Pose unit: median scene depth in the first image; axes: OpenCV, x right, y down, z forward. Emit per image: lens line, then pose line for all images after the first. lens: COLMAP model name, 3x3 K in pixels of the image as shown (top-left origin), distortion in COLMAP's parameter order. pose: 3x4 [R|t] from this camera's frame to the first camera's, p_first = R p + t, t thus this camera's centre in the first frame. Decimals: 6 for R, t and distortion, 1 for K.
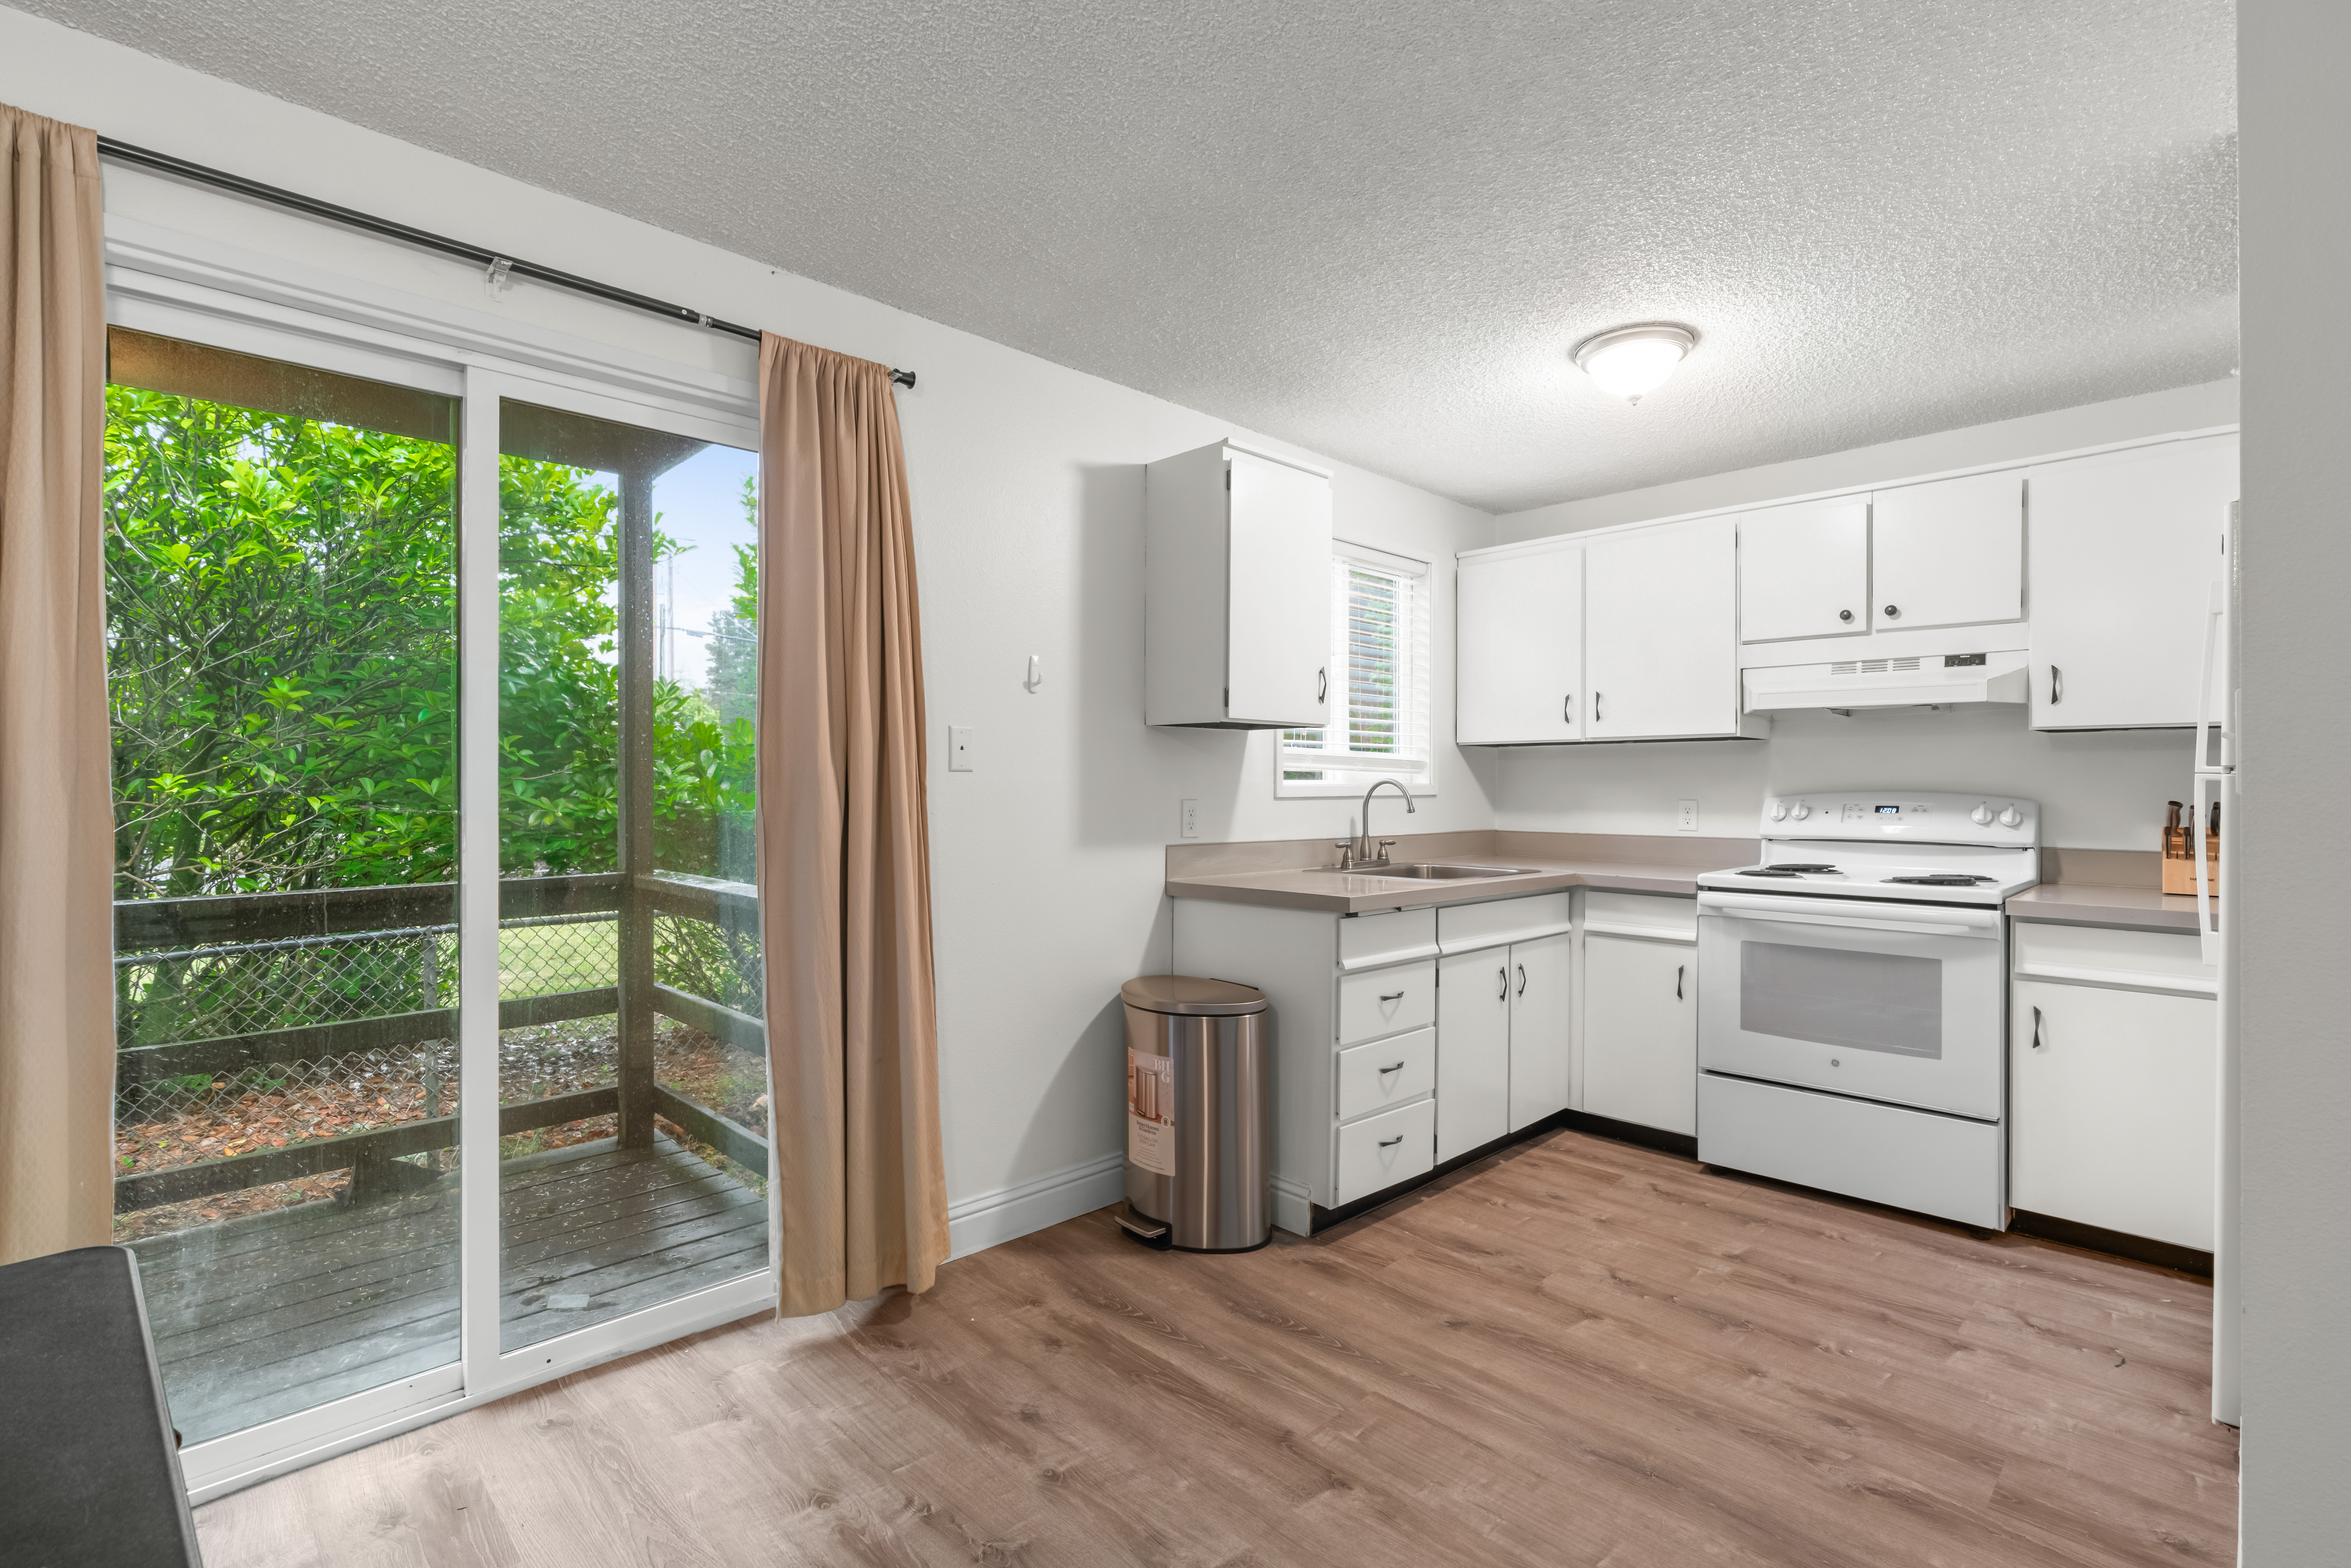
lens RADIAL K [[1076.2, 0, 1177.8], [0, 1076.2, 787.6], [0, 0, 1]] dist [-0.004552, 0.001673]
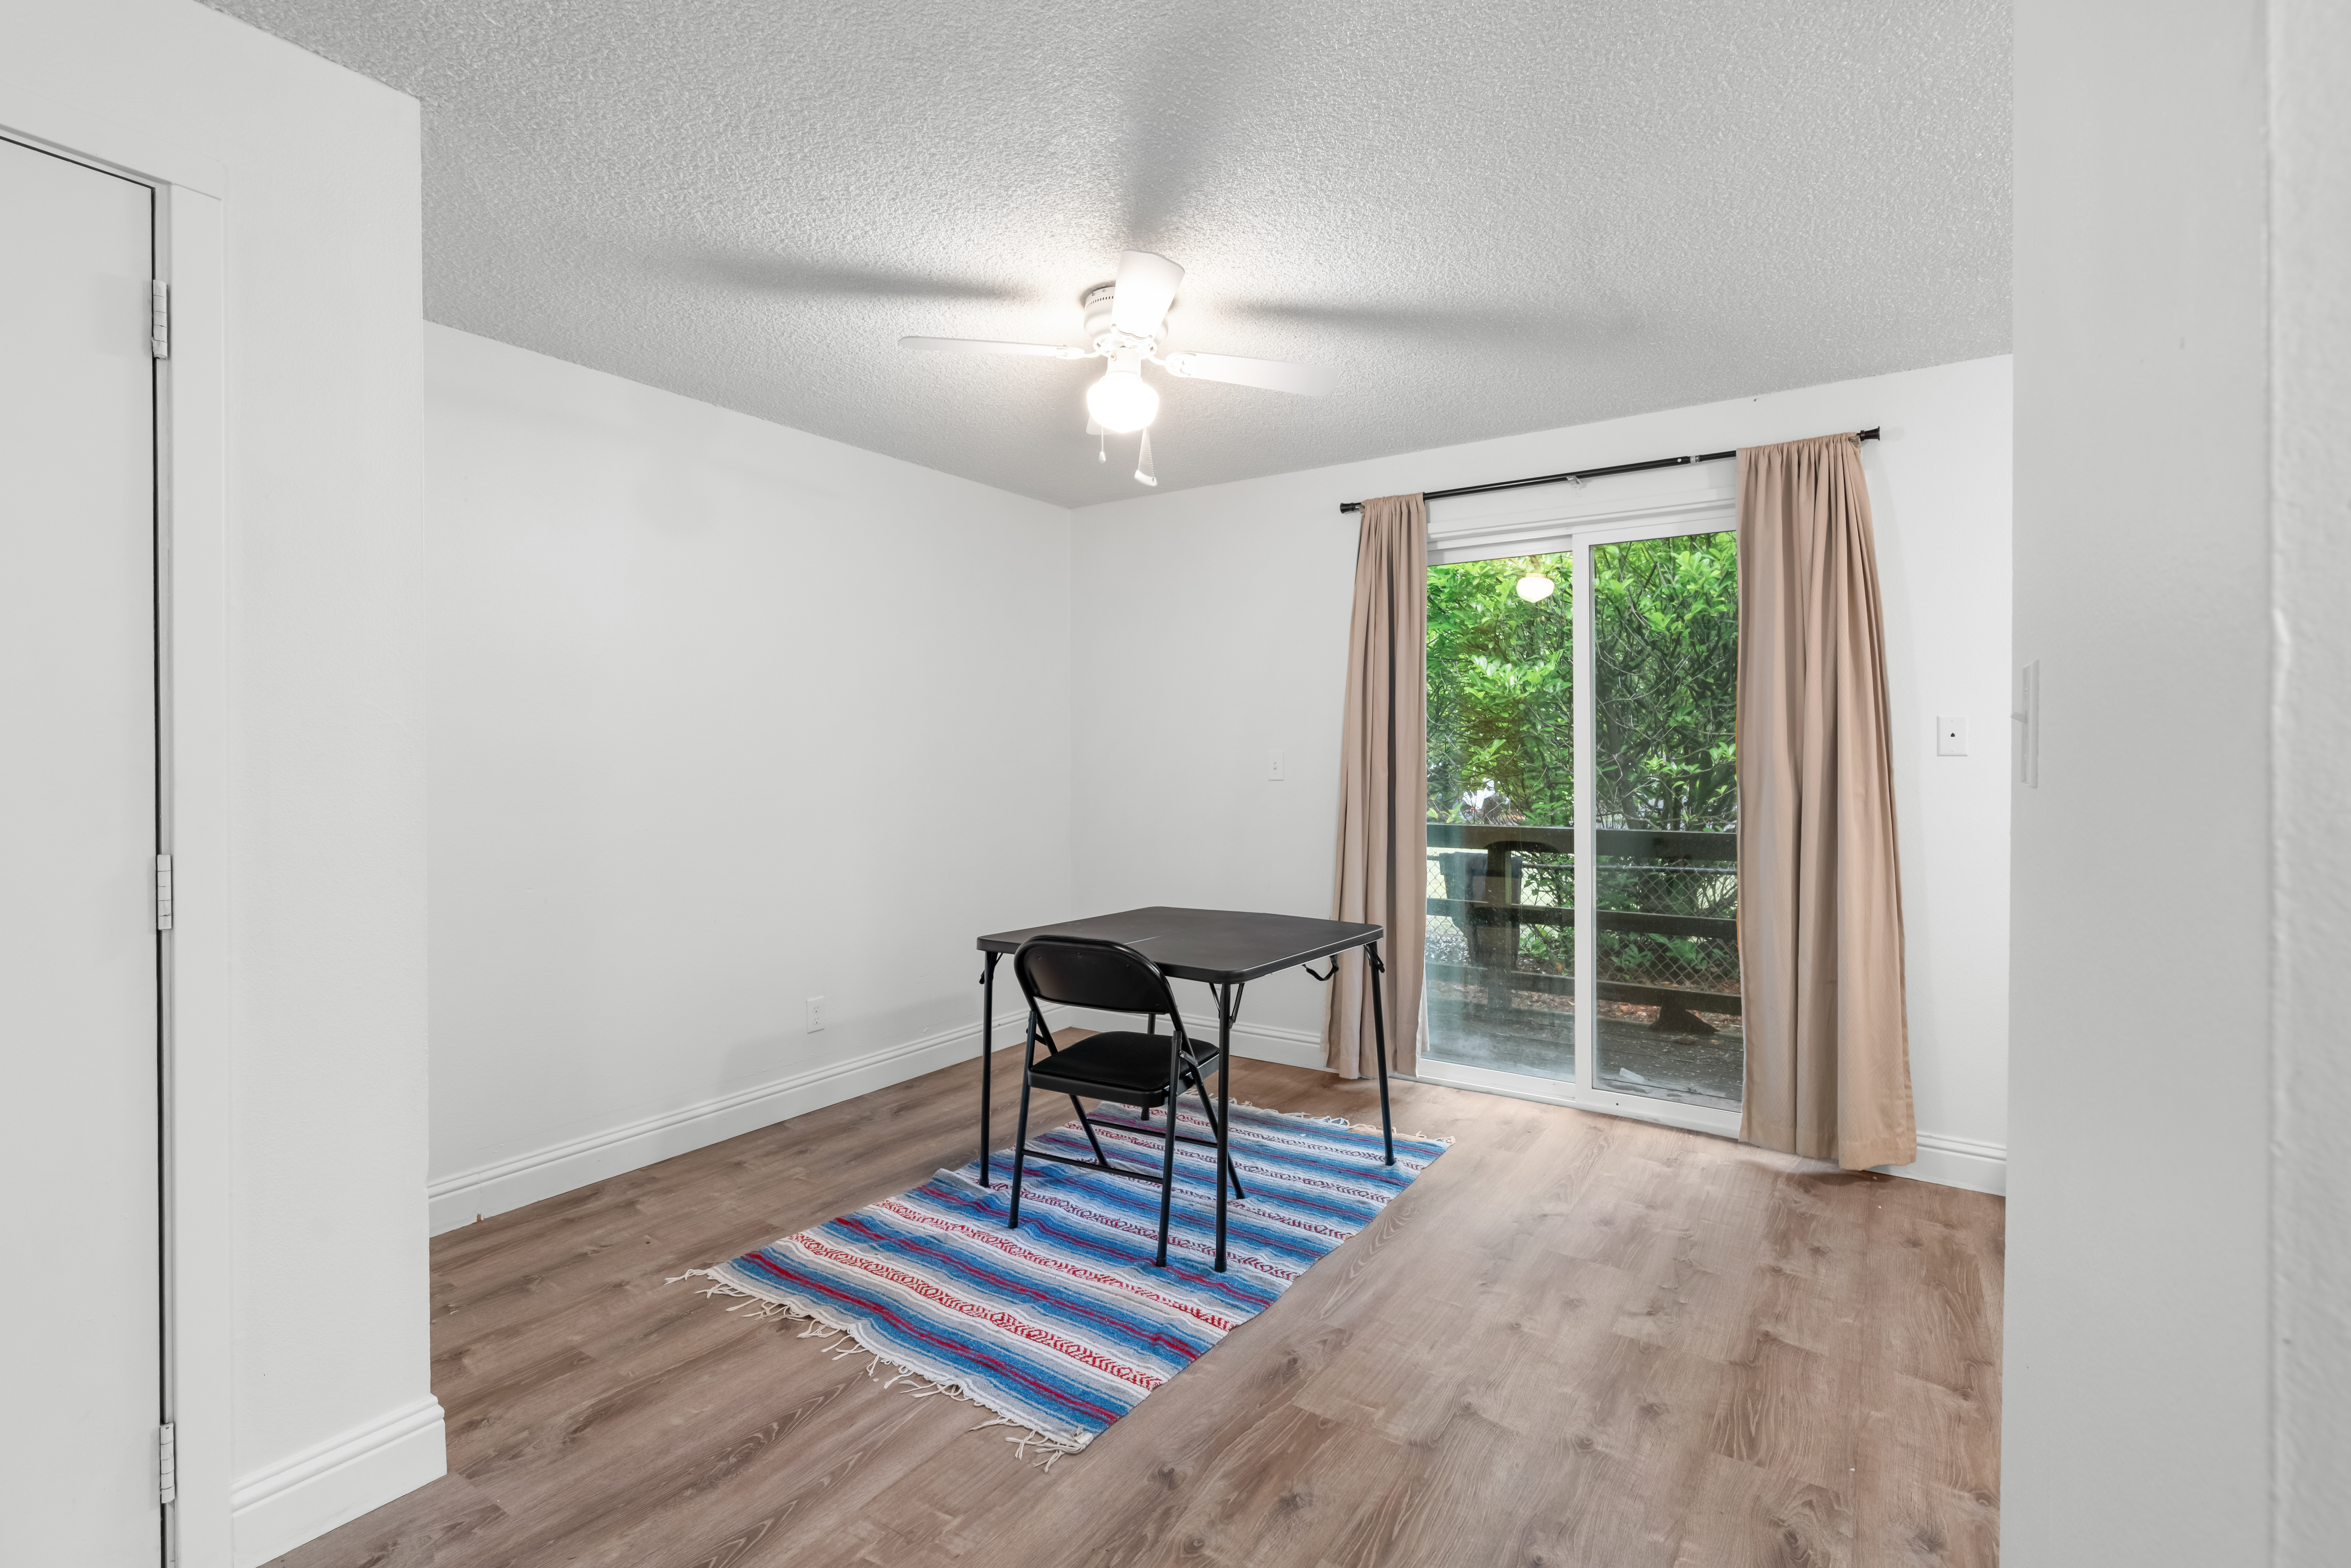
lens RADIAL K [[1076.2, 0, 1176.9], [0, 1076.2, 772.0], [0, 0, 1]] dist [-0.004552, 0.001673]
pose [[0.202911, 0.012253, -0.979120, 0.913616], [-0.012774, 0.999870, 0.009866, 0.004749], [0.979114, 0.010506, 0.203041, -0.025095]]
